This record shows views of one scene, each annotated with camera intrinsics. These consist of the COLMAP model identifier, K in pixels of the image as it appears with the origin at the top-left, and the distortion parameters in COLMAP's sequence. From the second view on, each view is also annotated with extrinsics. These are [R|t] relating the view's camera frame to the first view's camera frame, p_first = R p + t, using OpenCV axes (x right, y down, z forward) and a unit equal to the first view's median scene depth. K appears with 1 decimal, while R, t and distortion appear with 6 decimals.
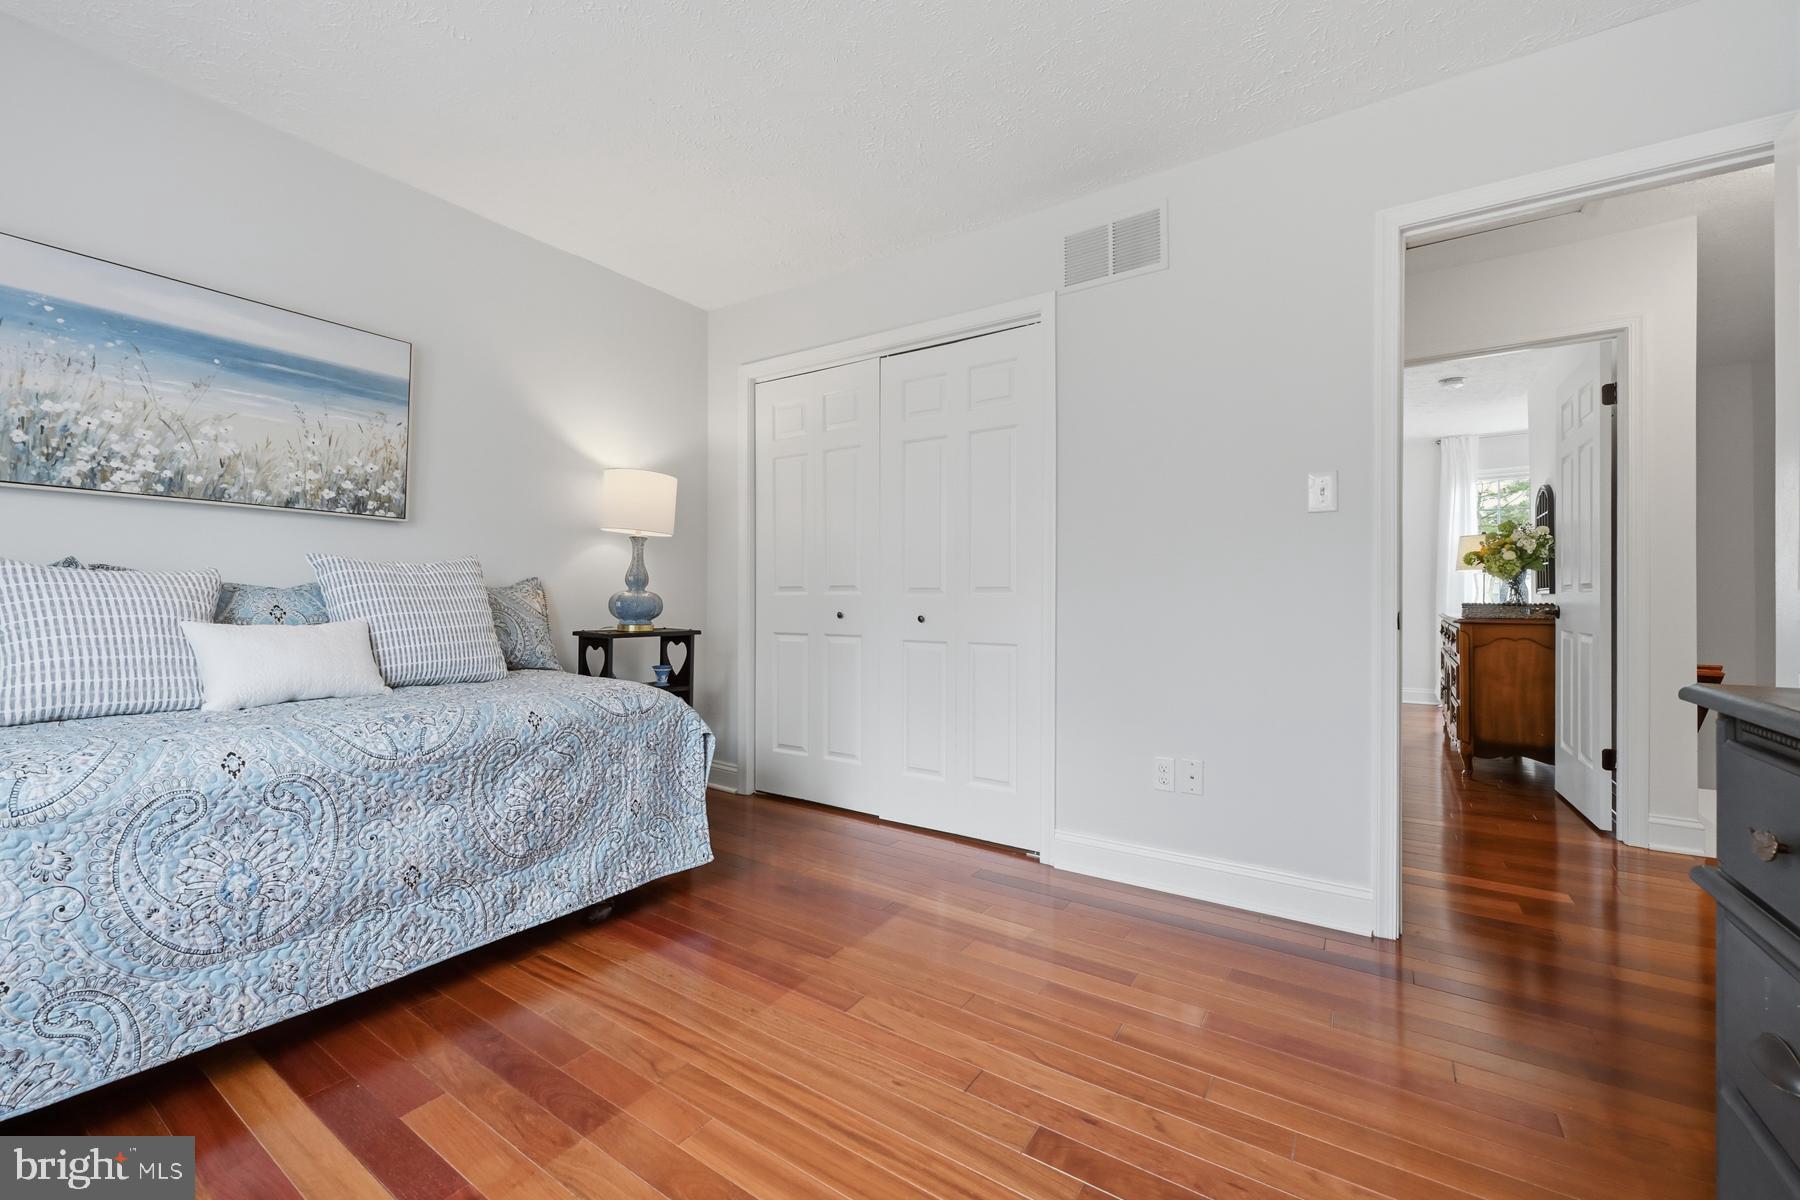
lens RADIAL K [[720.0, 0, 888.7], [0, 720.0, 591.7], [0, 0, 1]] dist [0.000313, -0.000420]
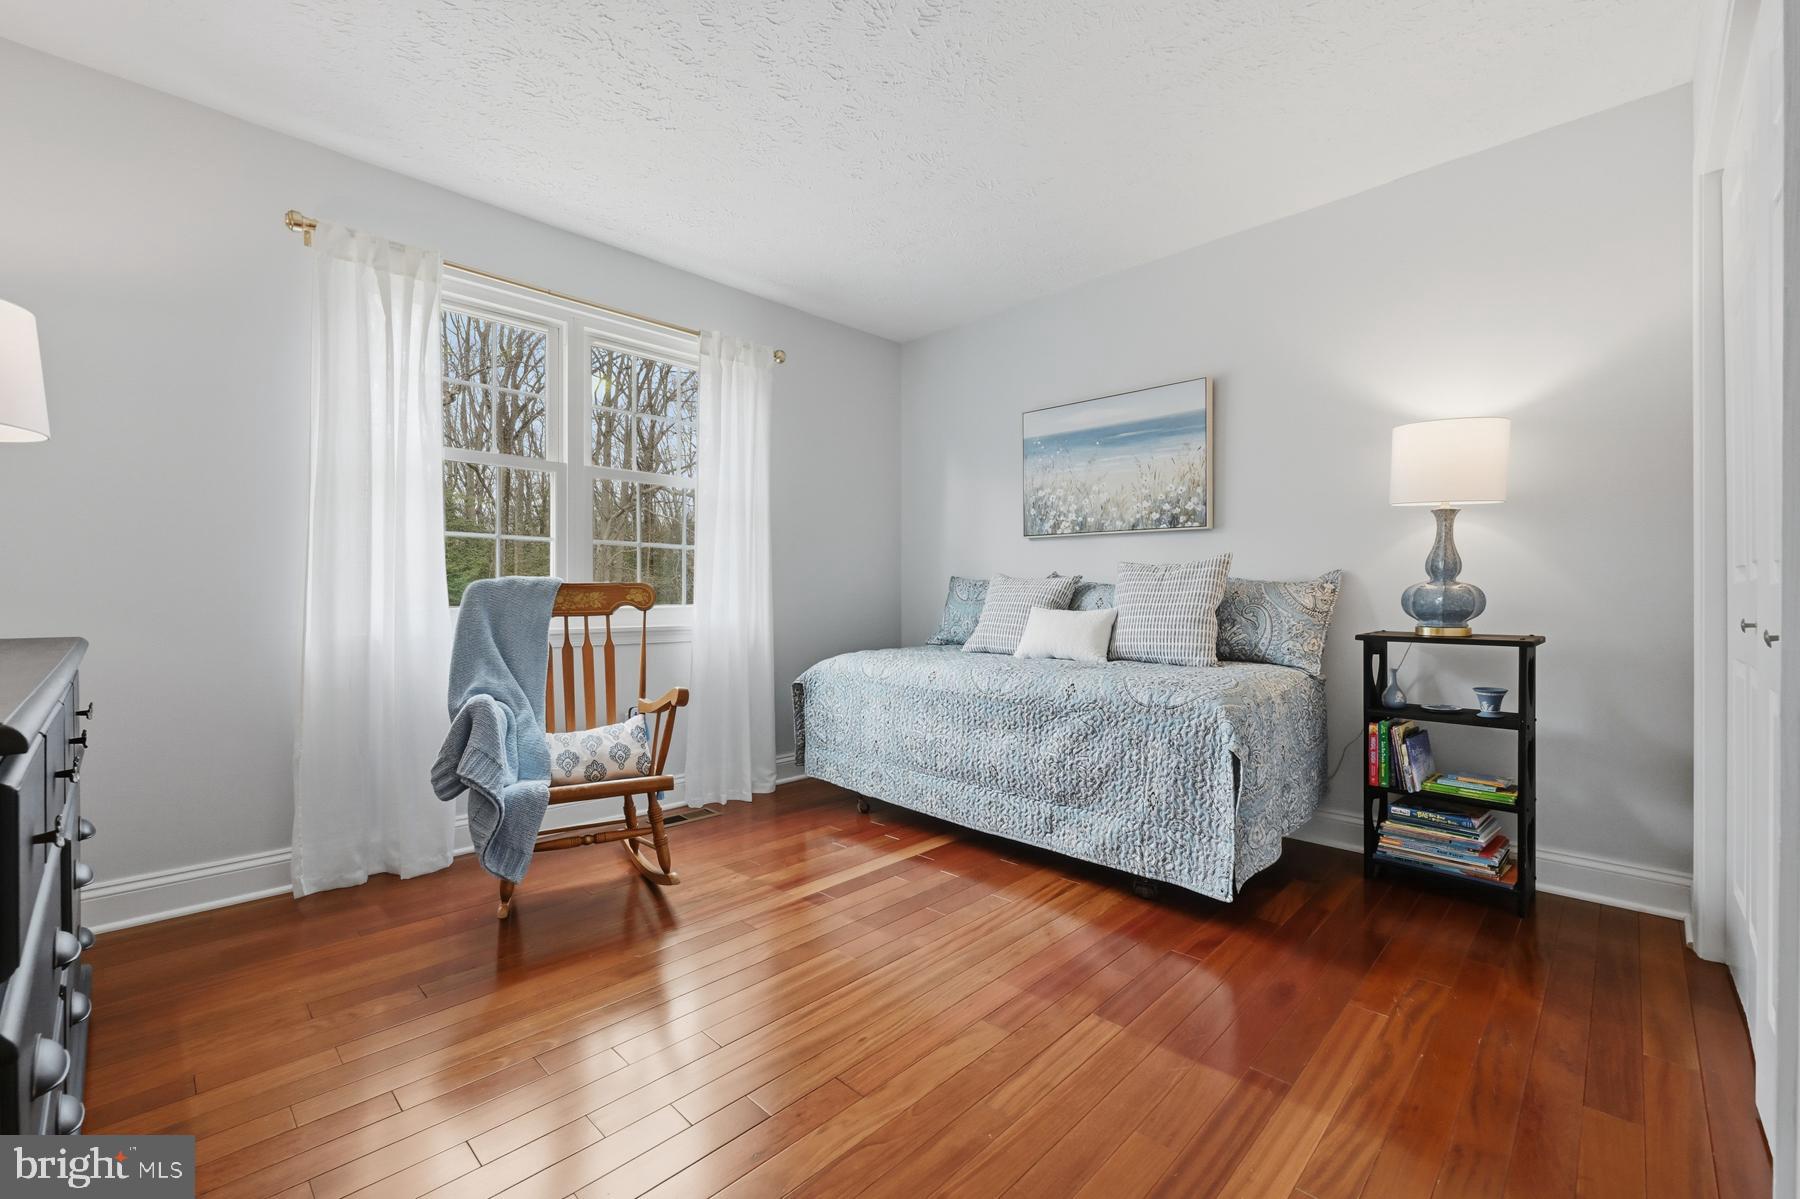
lens RADIAL K [[760.3, 0, 907.1], [0, 760.3, 599.3], [0, 0, 1]] dist [-0.004190, -0.000750]
pose [[-0.179759, -0.000240, -0.983711, 0.758667], [0.008599, 0.999961, -0.001815, 0.019974], [0.983673, -0.008785, -0.179750, 0.867473]]
